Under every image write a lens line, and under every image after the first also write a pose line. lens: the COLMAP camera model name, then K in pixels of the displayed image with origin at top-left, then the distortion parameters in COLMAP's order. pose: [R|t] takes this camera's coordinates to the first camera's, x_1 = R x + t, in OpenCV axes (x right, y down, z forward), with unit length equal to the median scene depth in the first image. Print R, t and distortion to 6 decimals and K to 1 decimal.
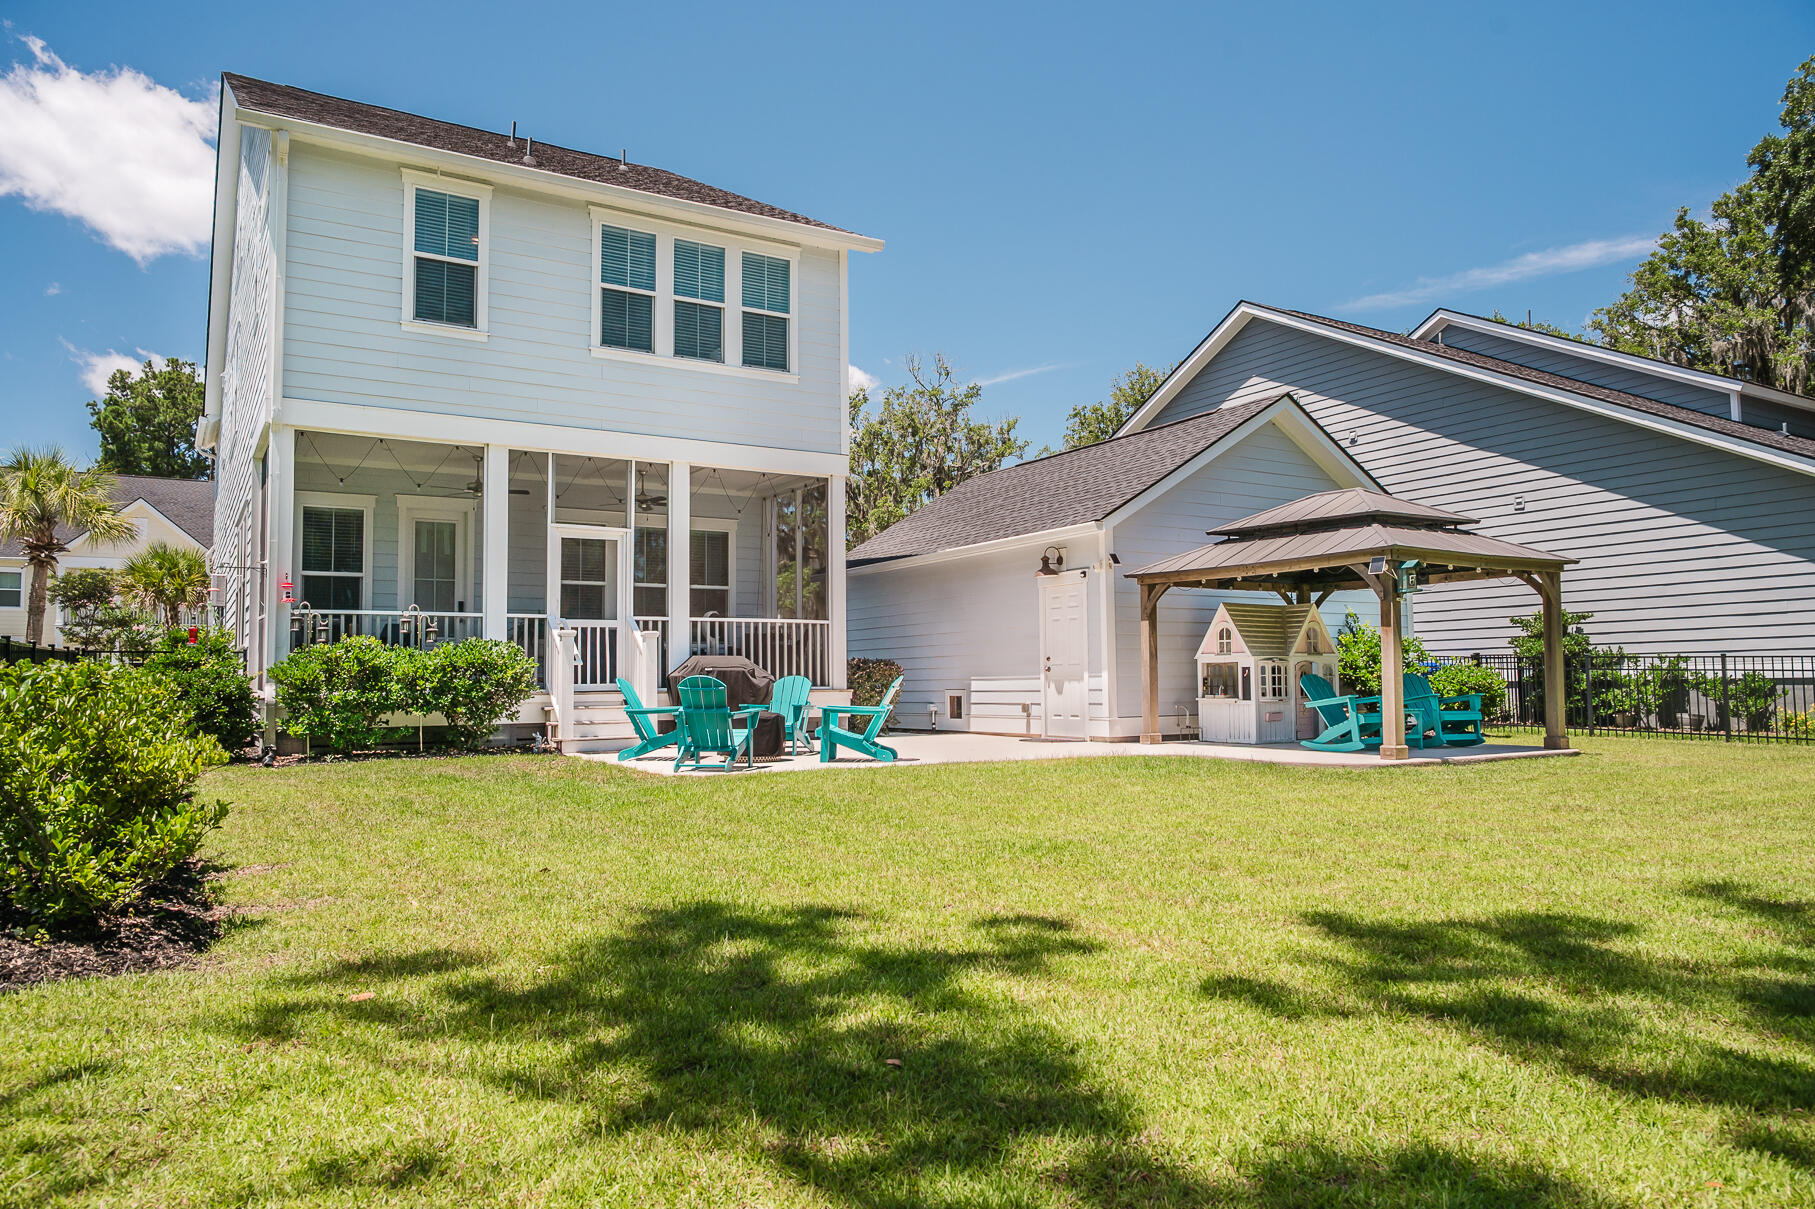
lens RADIAL K [[1209.9, 0, 915.0], [0, 1209.9, 613.4], [0, 0, 1]] dist [-0.005533, 0.001006]
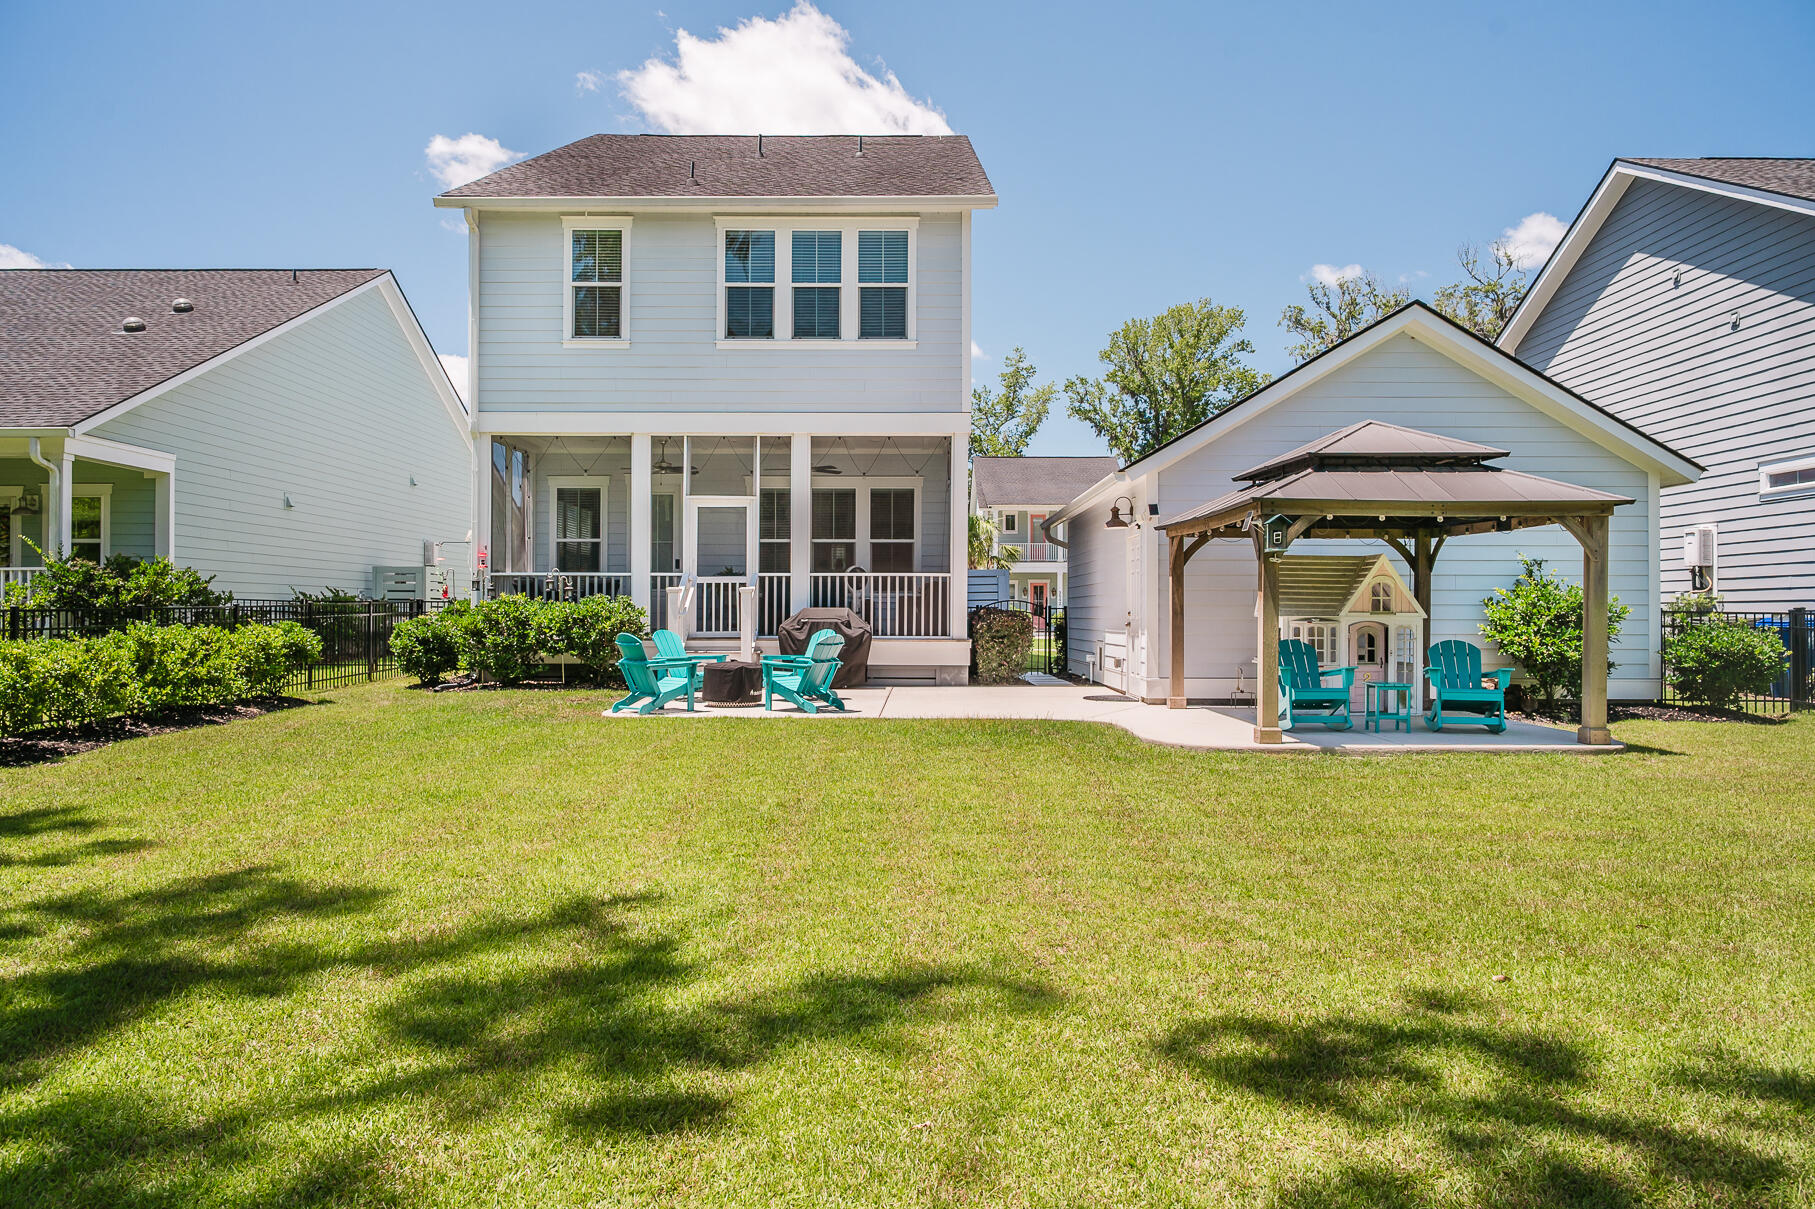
lens RADIAL K [[1209.9, 0, 911.1], [0, 1209.9, 603.6], [0, 0, 1]] dist [-0.005533, 0.001006]
pose [[0.851980, 0.009223, -0.523493, 0.485681], [0.019809, 0.998561, 0.049831, -0.022408], [0.523200, -0.052825, 0.850571, 0.096867]]
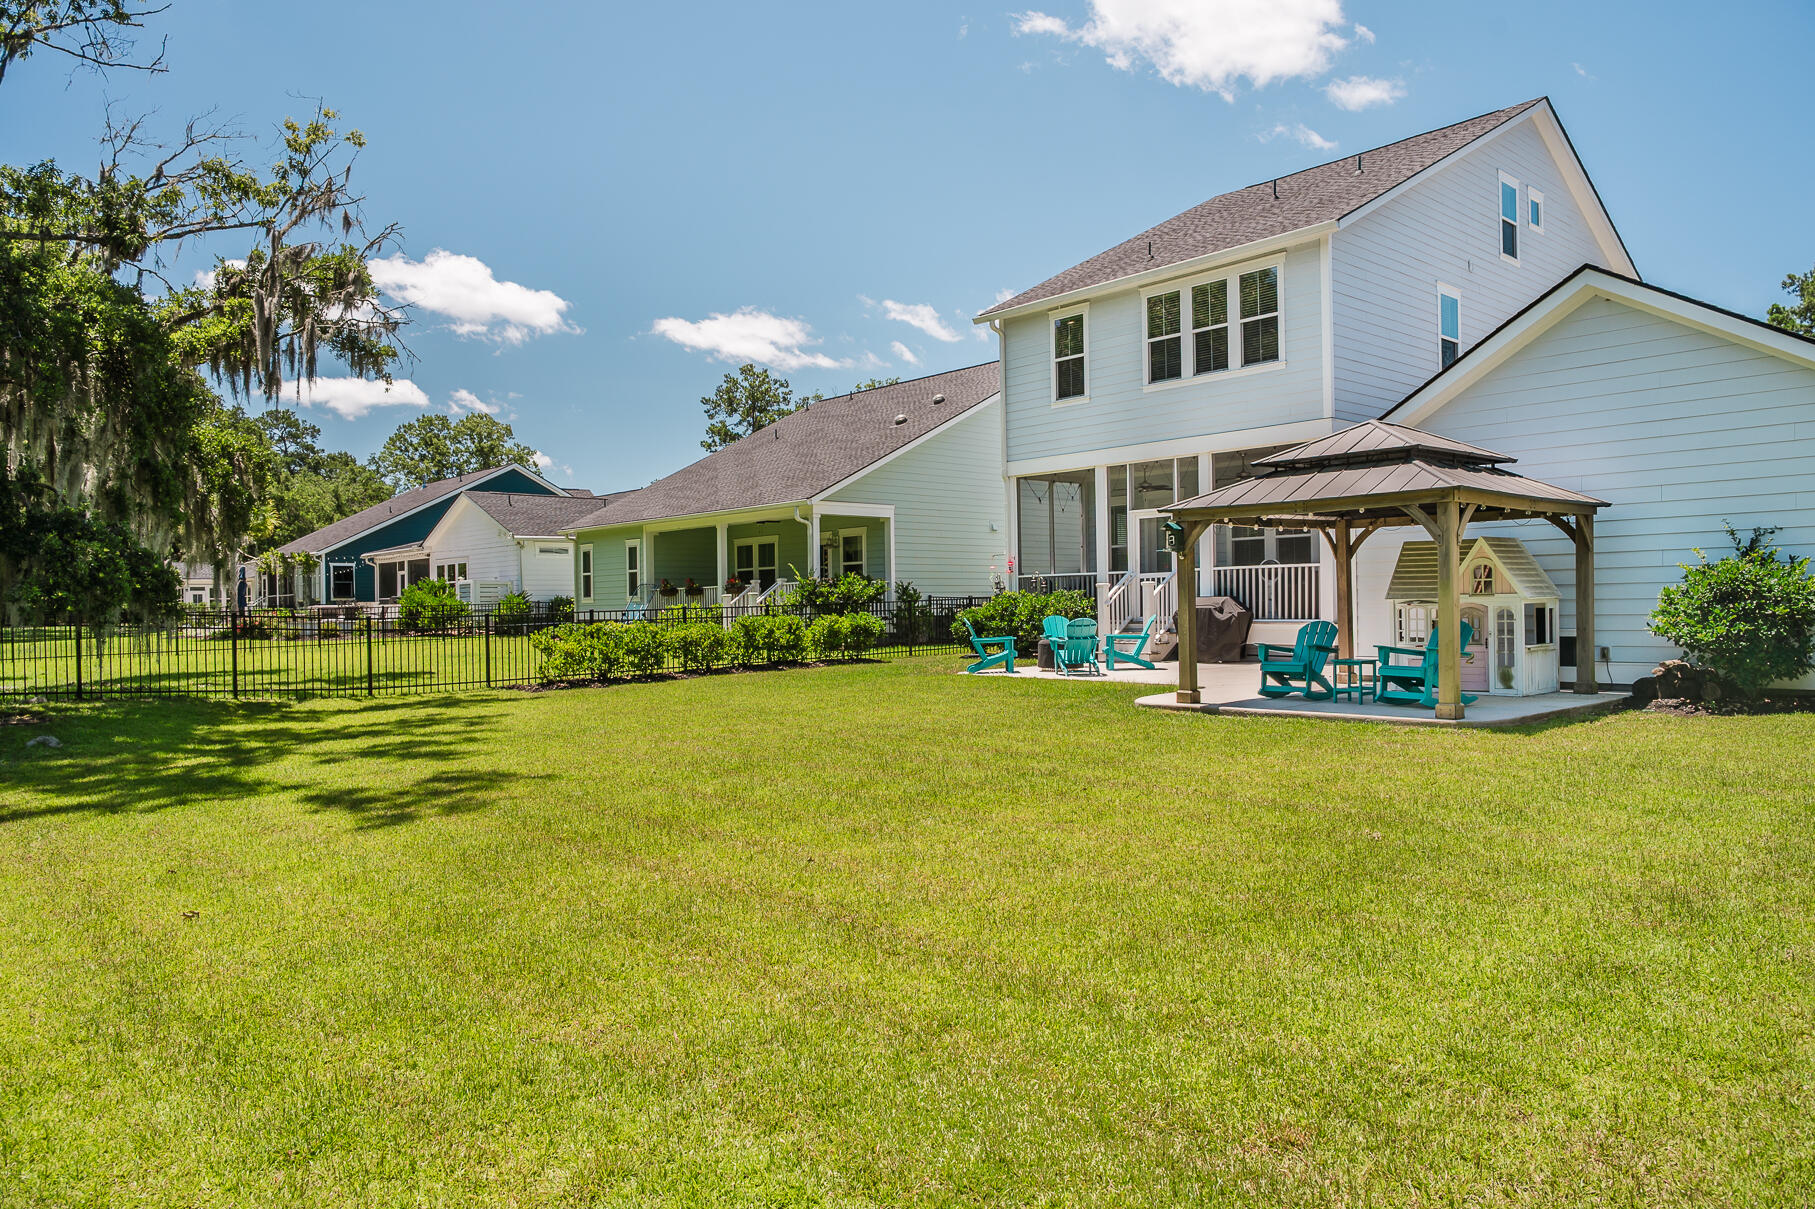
lens RADIAL K [[1209.9, 0, 907.8], [0, 1209.9, 602.5], [0, 0, 1]] dist [-0.005533, 0.001006]
pose [[0.172958, 0.006474, -0.984908, 1.097245], [0.073579, 0.997099, 0.019476, -0.008905], [0.982177, -0.075837, 0.171980, 0.436186]]
